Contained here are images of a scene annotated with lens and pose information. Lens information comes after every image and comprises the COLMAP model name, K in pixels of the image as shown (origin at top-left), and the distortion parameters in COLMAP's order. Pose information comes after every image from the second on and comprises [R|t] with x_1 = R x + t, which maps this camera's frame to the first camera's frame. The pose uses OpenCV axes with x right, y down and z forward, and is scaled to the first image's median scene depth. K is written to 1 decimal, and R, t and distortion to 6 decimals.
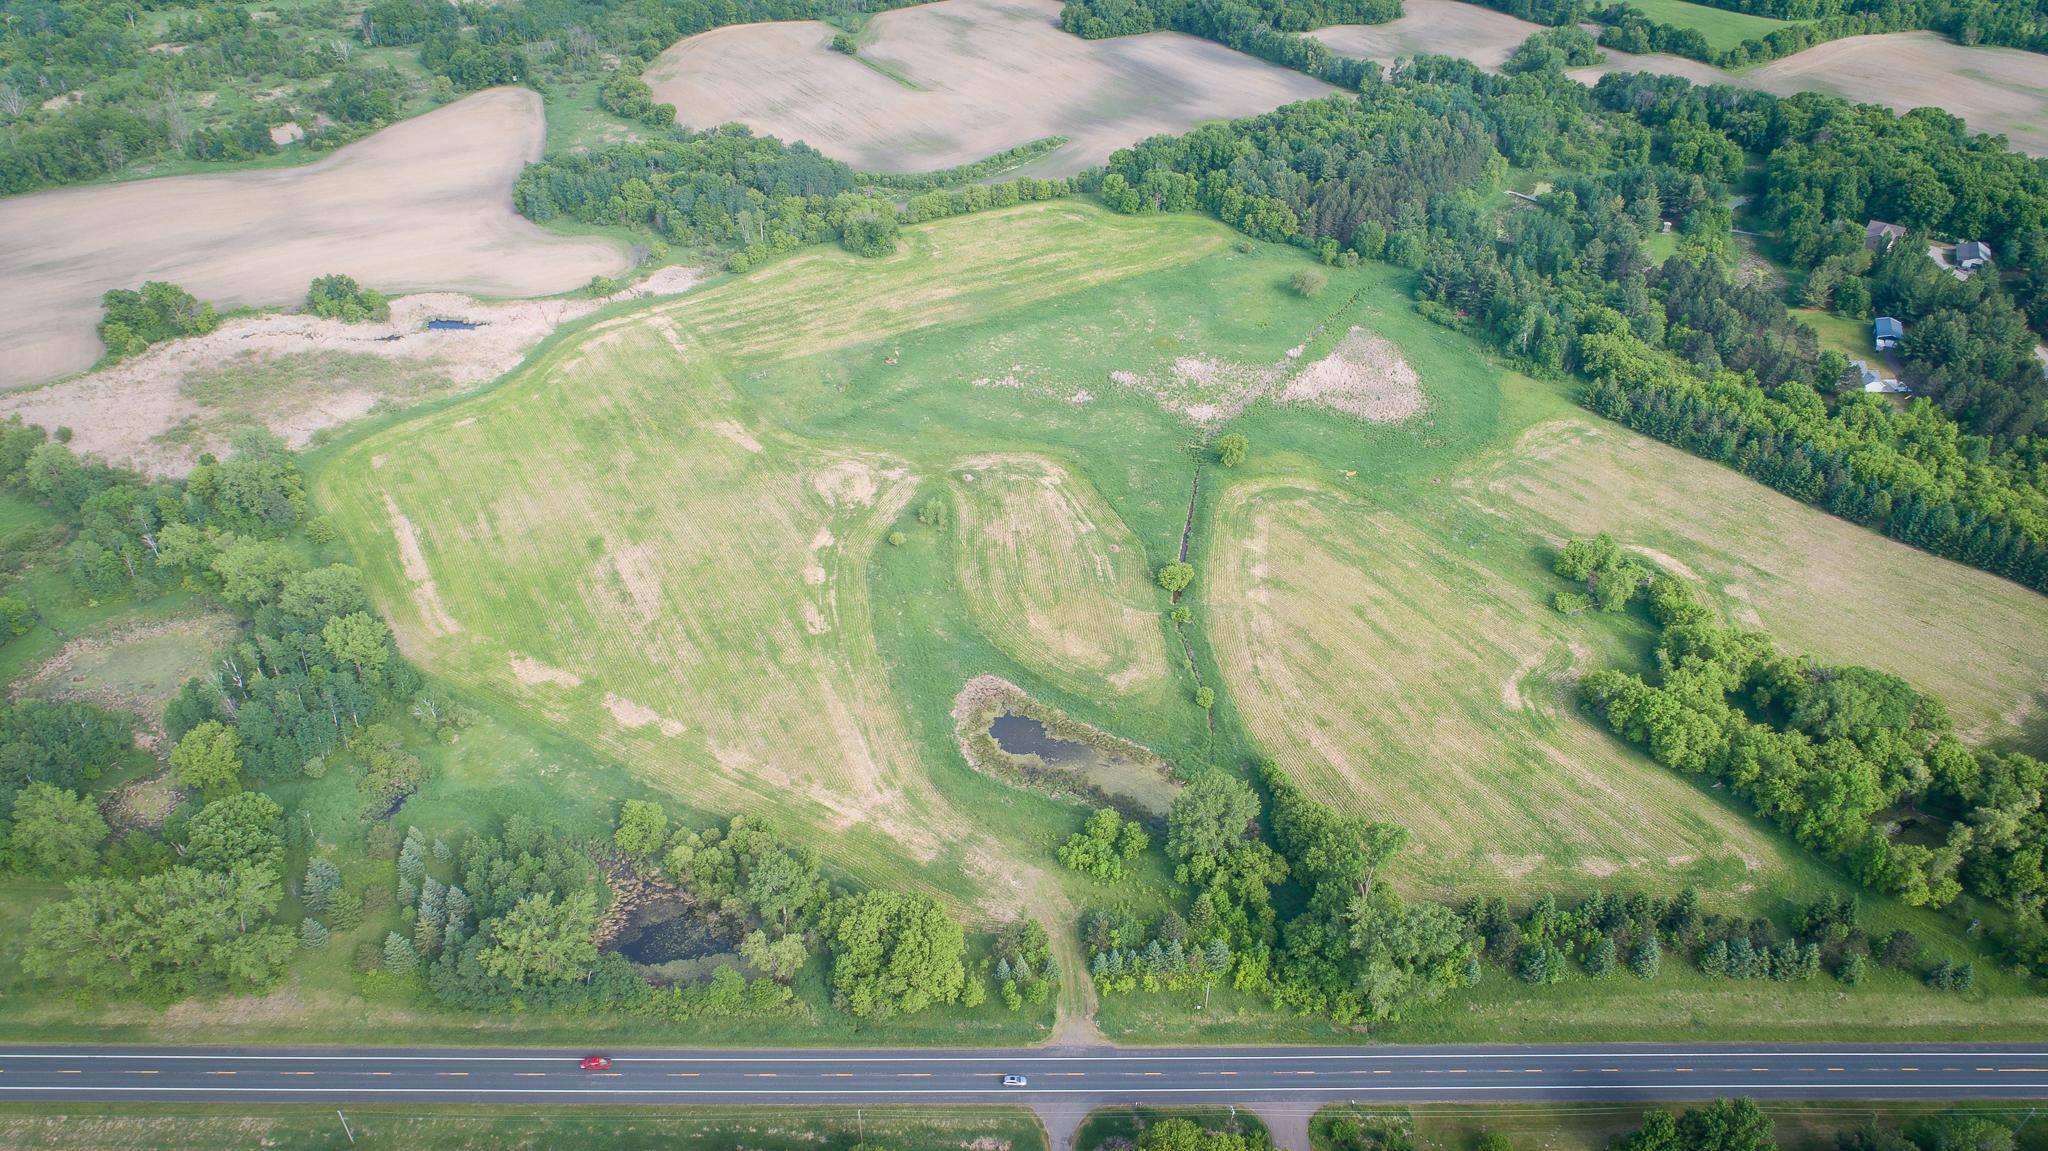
lens RADIAL K [[1377.5, 0, 1027.2], [0, 1377.5, 574.6], [0, 0, 1]] dist [-0.017937, 0.010981]
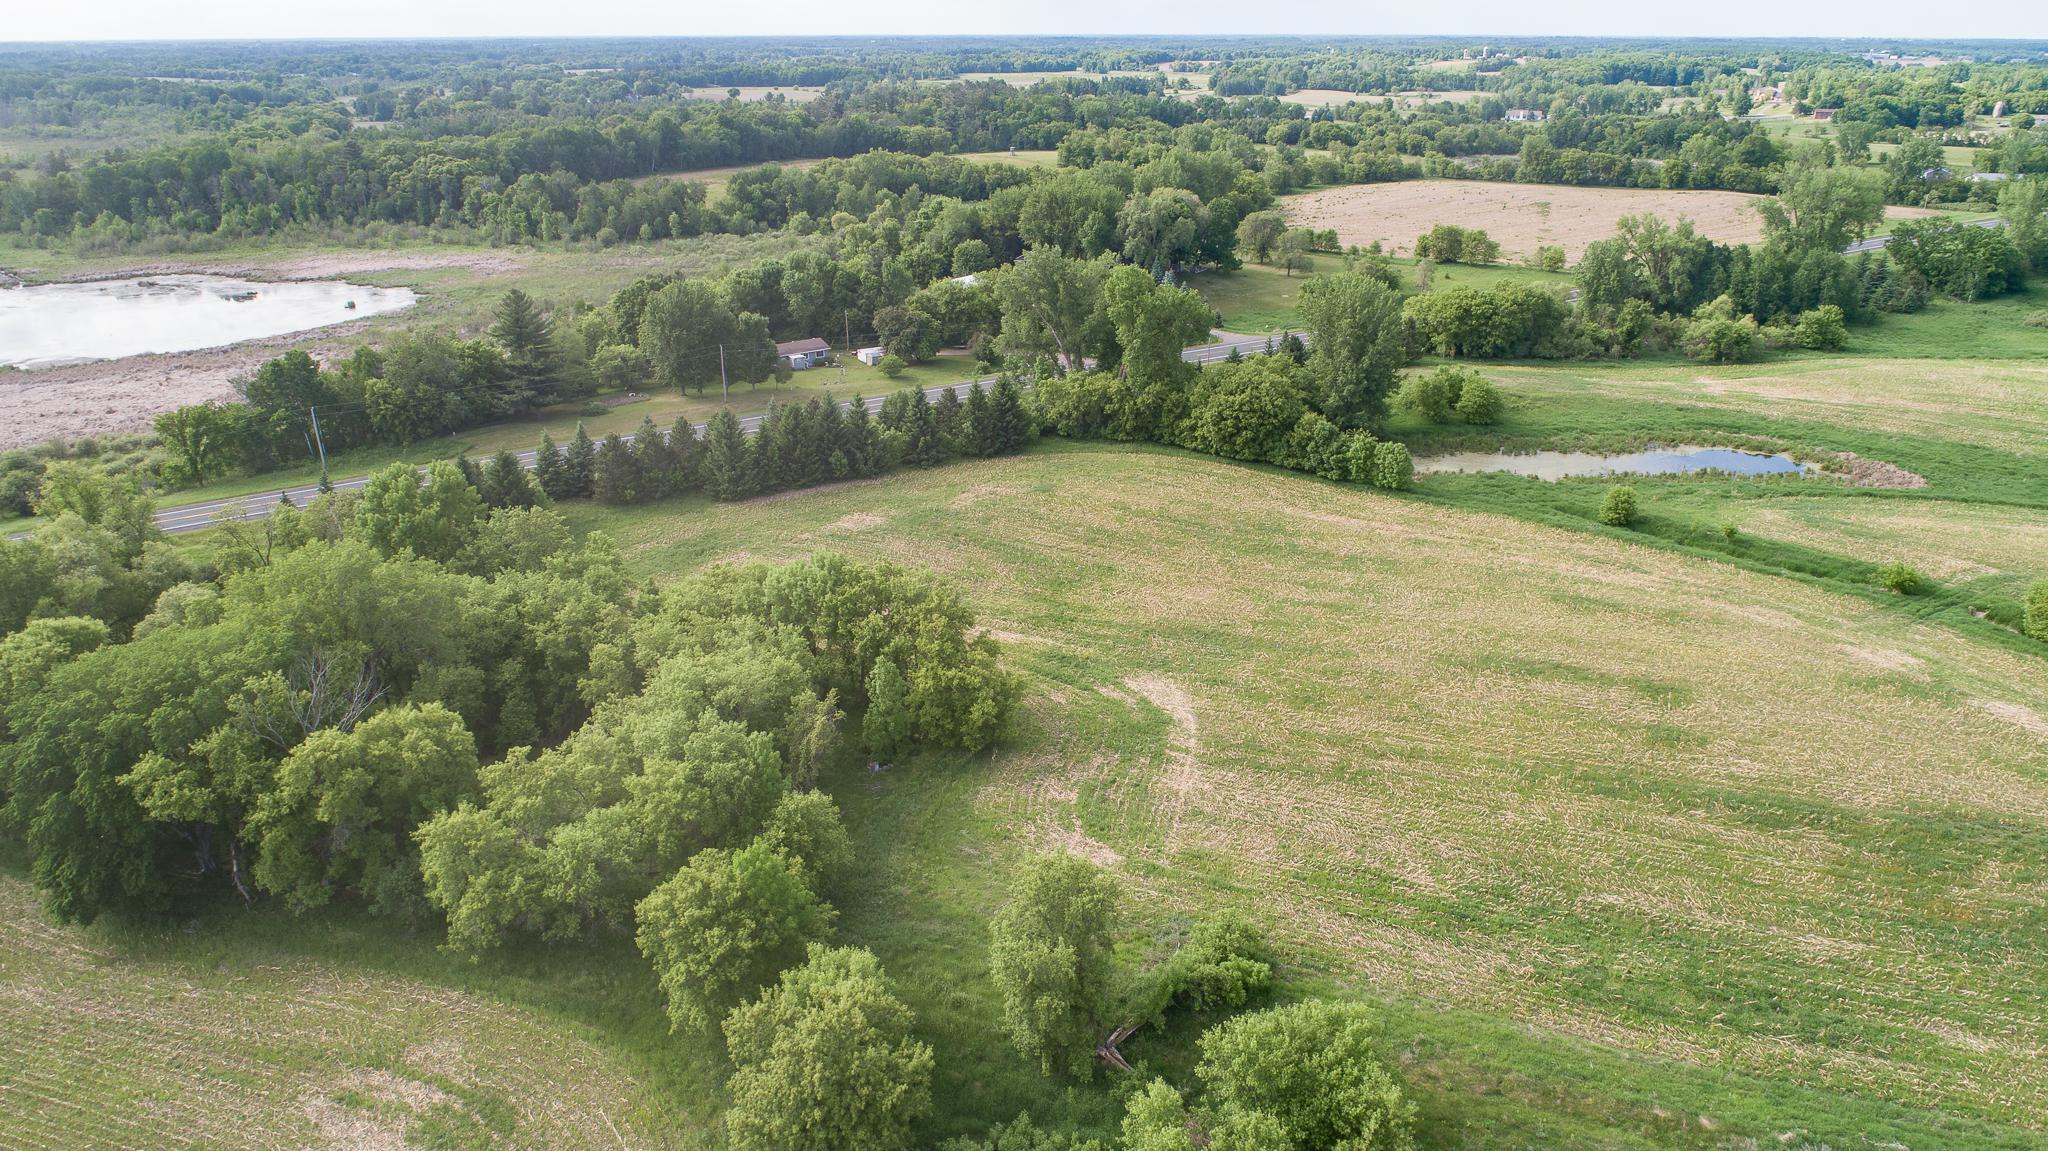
lens RADIAL K [[1377.5, 0, 1027.2], [0, 1377.5, 574.6], [0, 0, 1]] dist [-0.017937, 0.010981]
pose [[-0.827972, 0.197201, -0.524952, 0.470568], [-0.330281, 0.585041, 0.740703, -0.163510], [0.453186, 0.786663, -0.419266, 0.911295]]
